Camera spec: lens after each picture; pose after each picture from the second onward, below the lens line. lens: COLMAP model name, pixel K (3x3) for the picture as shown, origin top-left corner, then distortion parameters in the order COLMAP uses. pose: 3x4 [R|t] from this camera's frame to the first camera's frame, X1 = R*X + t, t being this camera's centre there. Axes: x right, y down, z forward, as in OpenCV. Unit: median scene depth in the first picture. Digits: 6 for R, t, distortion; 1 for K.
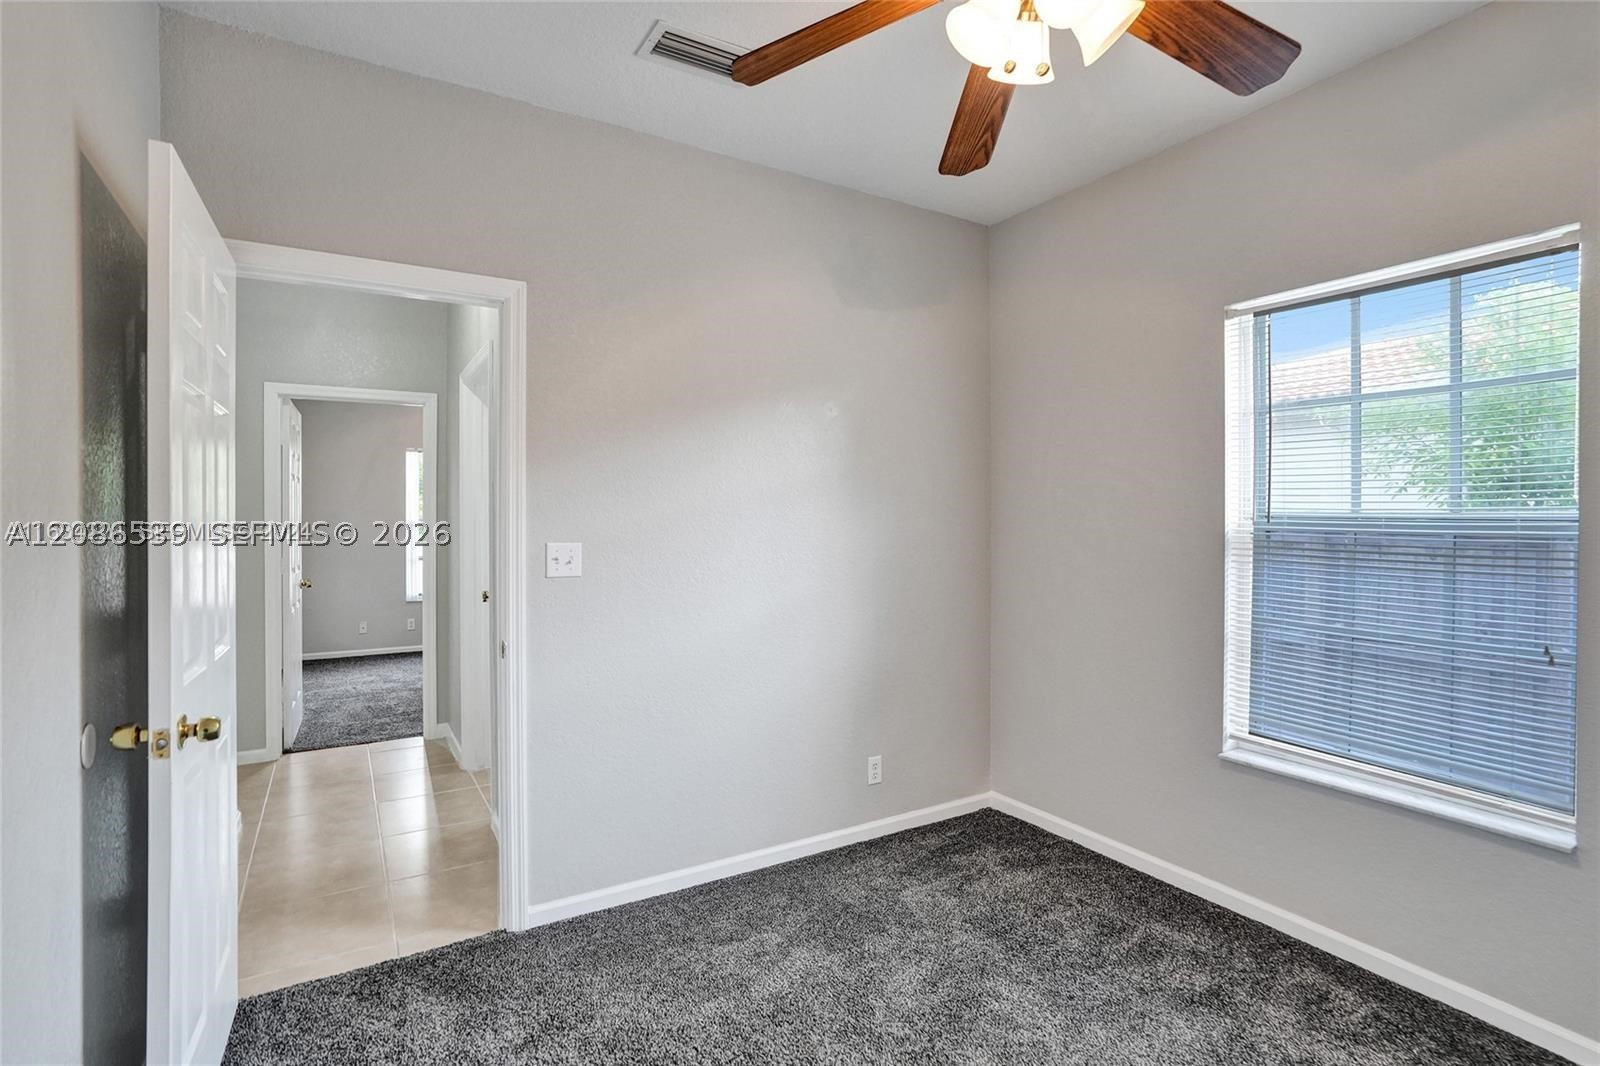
lens RADIAL K [[802.1, 0, 806.6], [0, 802.1, 522.2], [0, 0, 1]] dist [-0.013662, 0.023684]
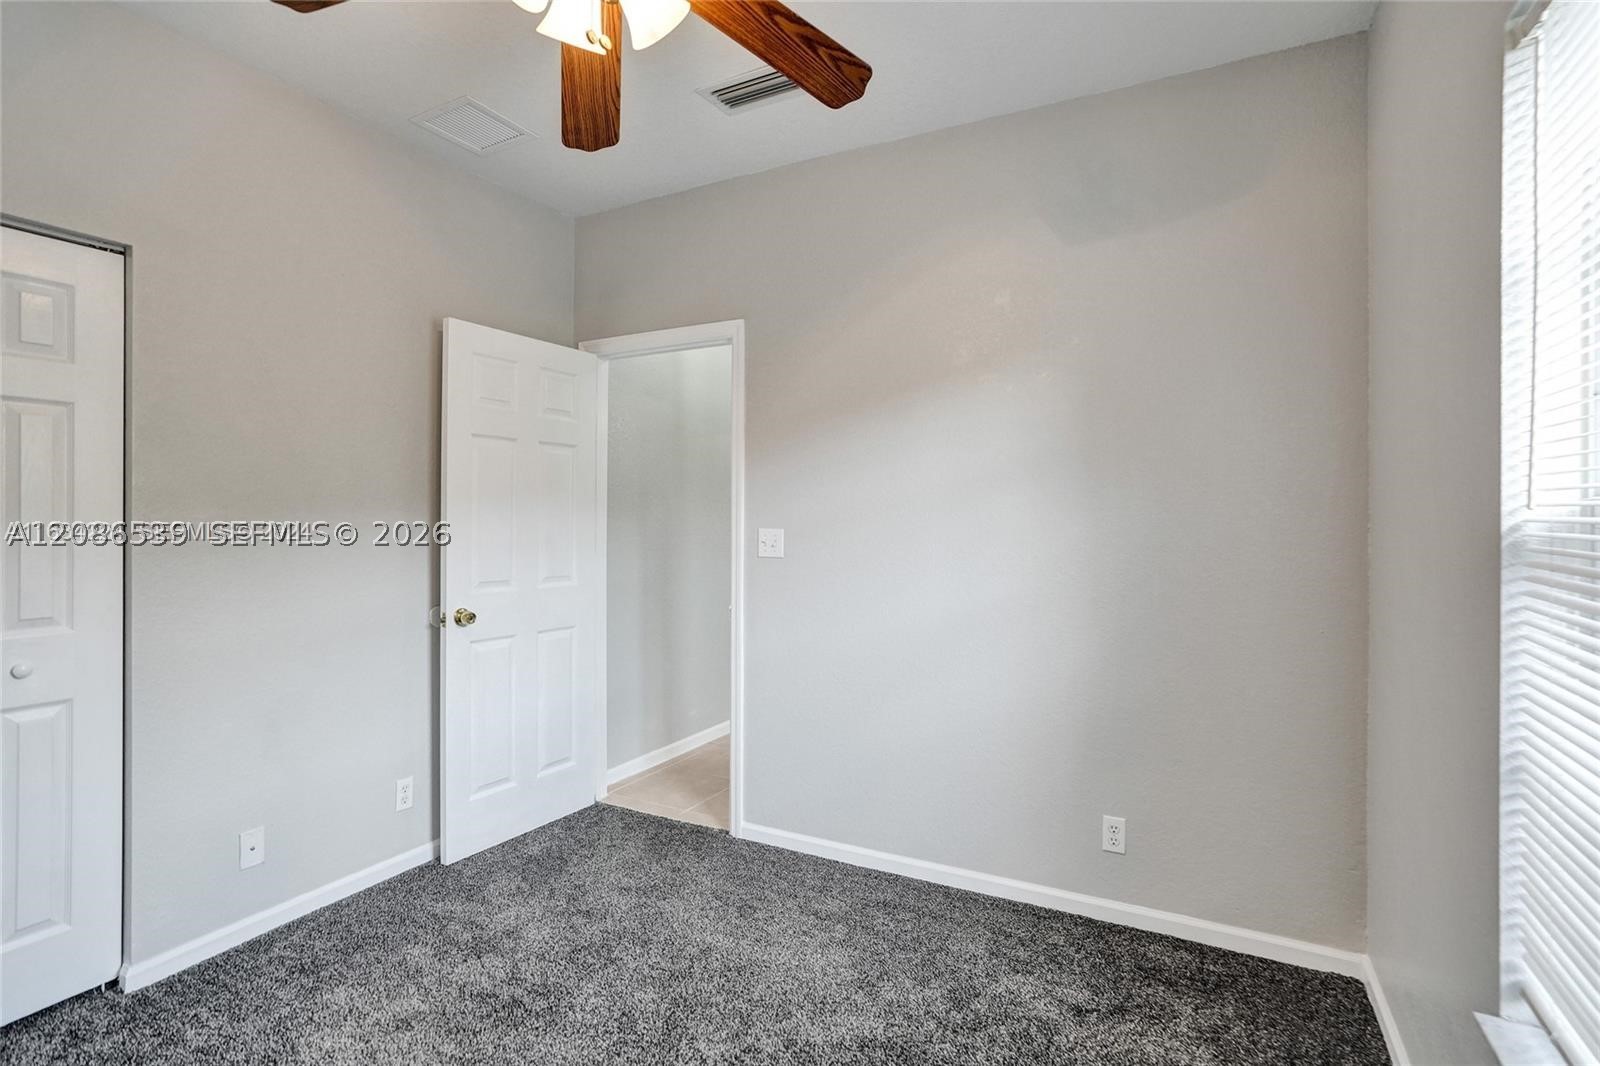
lens RADIAL K [[802.1, 0, 793.9], [0, 802.1, 523.1], [0, 0, 1]] dist [-0.013662, 0.023684]
pose [[0.498951, 0.006208, -0.866608, 0.719103], [-0.011462, 0.999934, 0.000564, 0.015215], [0.866554, 0.009651, 0.498990, 0.415680]]
